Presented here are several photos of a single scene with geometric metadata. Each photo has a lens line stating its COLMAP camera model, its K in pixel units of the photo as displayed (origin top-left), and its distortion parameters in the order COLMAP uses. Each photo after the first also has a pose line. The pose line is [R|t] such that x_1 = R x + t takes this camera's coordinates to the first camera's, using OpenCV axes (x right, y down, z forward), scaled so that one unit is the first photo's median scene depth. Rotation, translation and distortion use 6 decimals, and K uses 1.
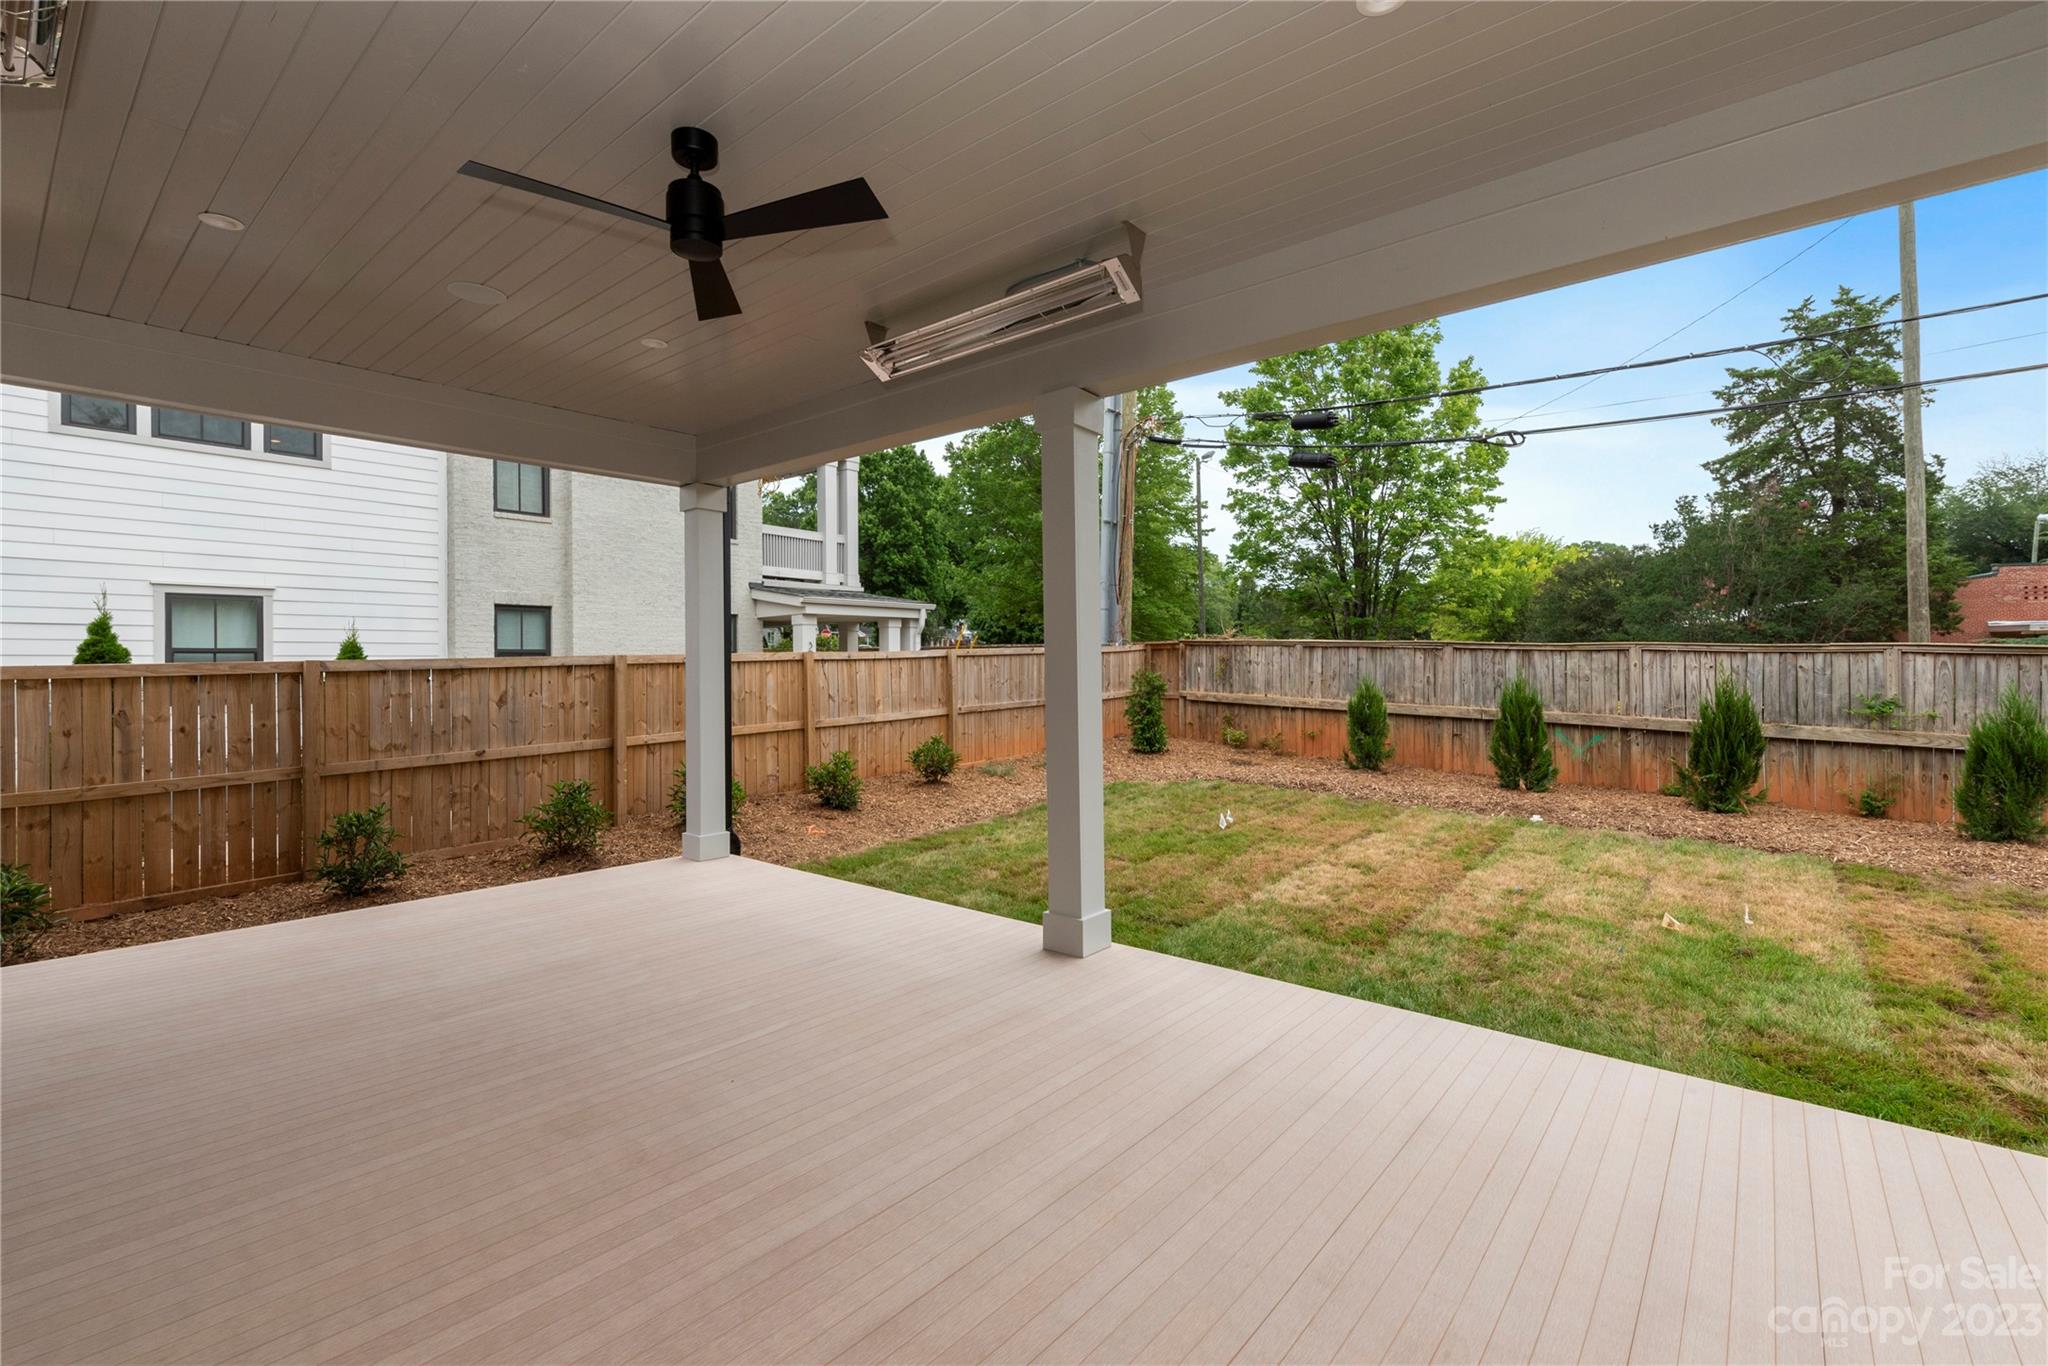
lens RADIAL K [[890.4, 0, 1034.1], [0, 890.4, 675.5], [0, 0, 1]] dist [0.008249, -0.001056]
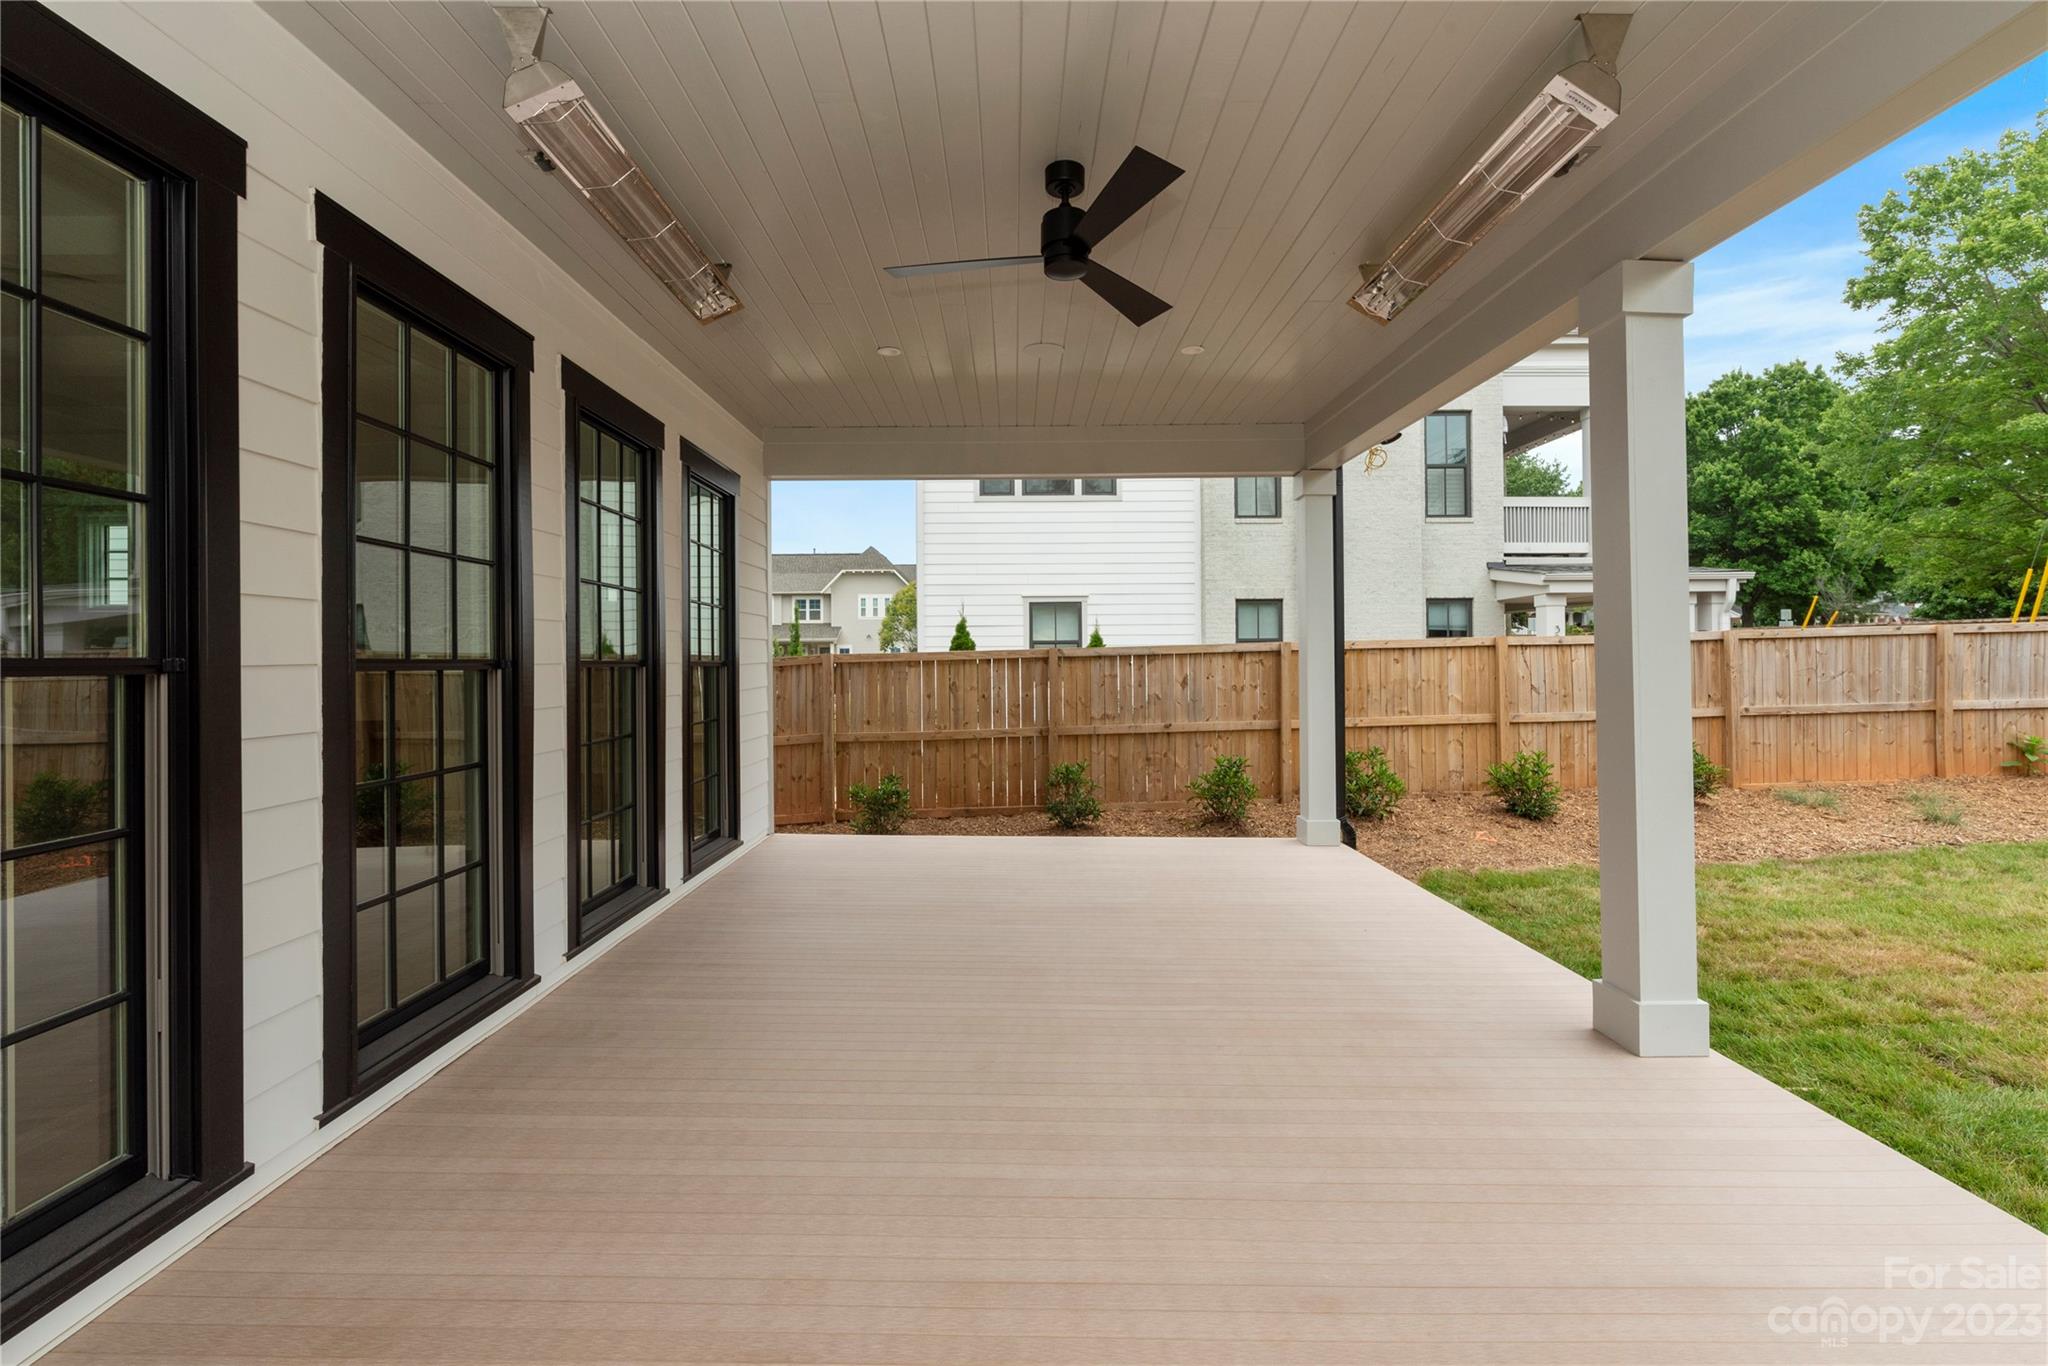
lens RADIAL K [[890.4, 0, 1032.2], [0, 890.4, 666.7], [0, 0, 1]] dist [0.008249, -0.001056]
pose [[0.653116, 0.010301, -0.757187, 0.130850], [-0.007882, 0.999946, 0.006804, 0.001447], [0.757216, 0.001524, 0.653162, 0.076112]]
